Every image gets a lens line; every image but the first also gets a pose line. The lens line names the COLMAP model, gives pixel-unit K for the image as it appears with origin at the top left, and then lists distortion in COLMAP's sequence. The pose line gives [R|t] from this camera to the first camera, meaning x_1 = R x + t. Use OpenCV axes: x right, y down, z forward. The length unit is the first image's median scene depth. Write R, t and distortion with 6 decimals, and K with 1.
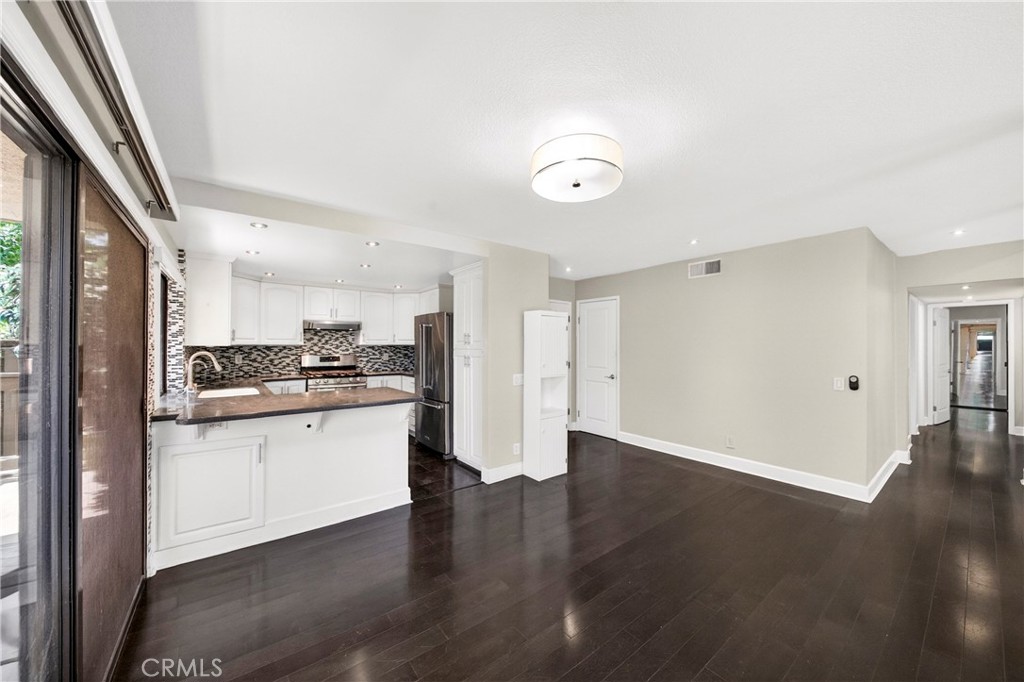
lens RADIAL K [[369.6, 0, 517.7], [0, 369.6, 340.9], [0, 0, 1]] dist [-0.001411, -0.000137]
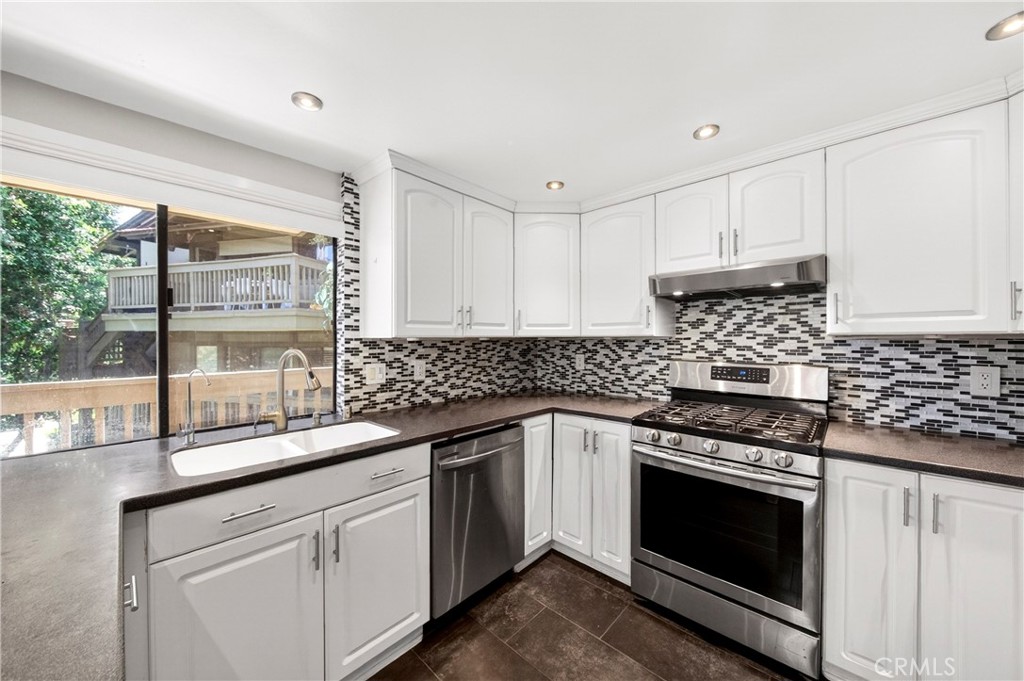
lens RADIAL K [[369.6, 0, 517.7], [0, 369.6, 340.4], [0, 0, 1]] dist [-0.001411, -0.000137]
pose [[0.151049, 0.002534, -0.988523, -0.186119], [0.012420, 0.999913, 0.004461, 0.011513], [0.988448, -0.012951, 0.151005, 0.762223]]
